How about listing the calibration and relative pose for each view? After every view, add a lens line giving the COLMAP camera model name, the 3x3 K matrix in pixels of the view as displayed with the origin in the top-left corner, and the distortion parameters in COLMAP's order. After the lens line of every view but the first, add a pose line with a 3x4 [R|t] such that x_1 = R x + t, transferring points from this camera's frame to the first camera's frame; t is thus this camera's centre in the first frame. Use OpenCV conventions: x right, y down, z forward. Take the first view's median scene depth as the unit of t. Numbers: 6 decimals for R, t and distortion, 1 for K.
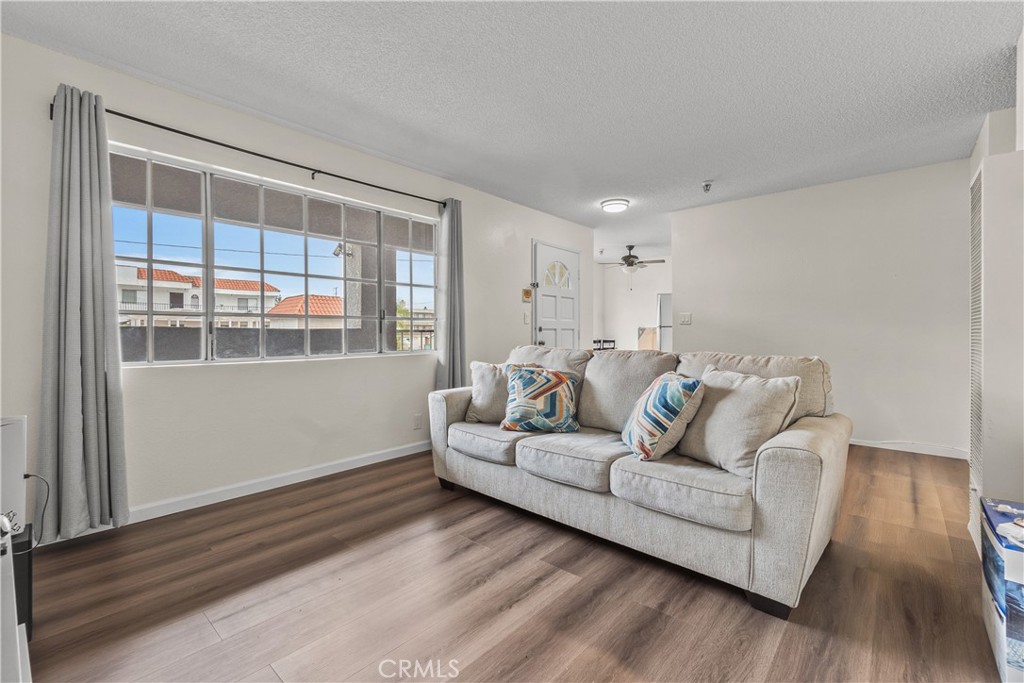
lens RADIAL K [[444.3, 0, 506.7], [0, 444.3, 343.3], [0, 0, 1]] dist [-0.002445, 0.000469]
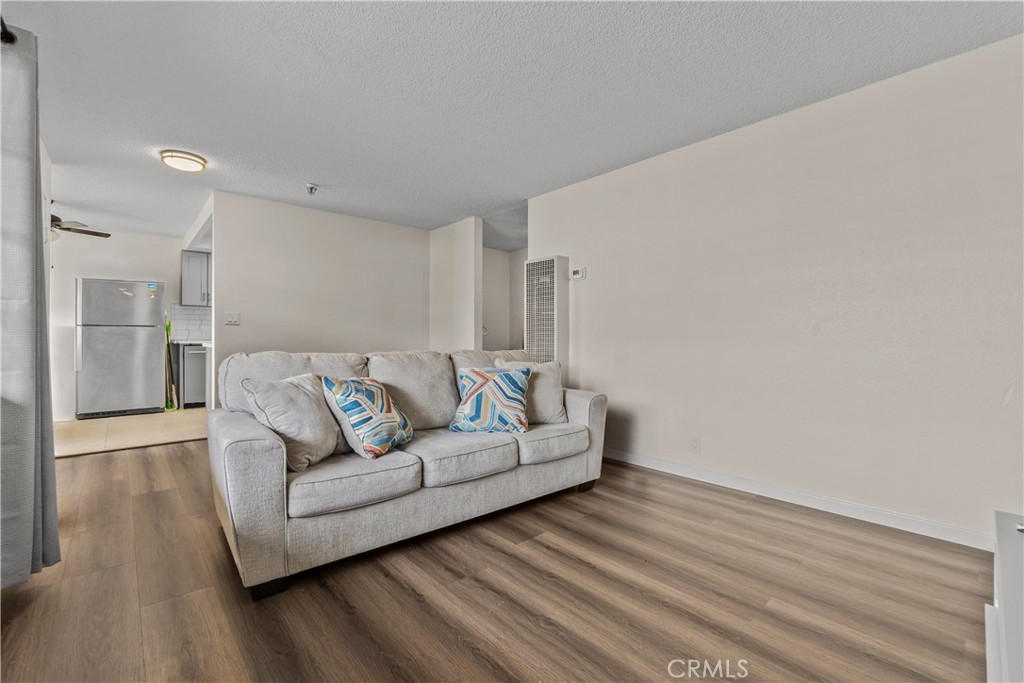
lens RADIAL K [[444.3, 0, 507.1], [0, 444.3, 335.6], [0, 0, 1]] dist [-0.002445, 0.000469]
pose [[0.107773, 0.000405, 0.994175, -0.917589], [0.010950, 0.999939, -0.001594, -0.022386], [-0.994115, 0.011058, 0.107762, 0.814047]]
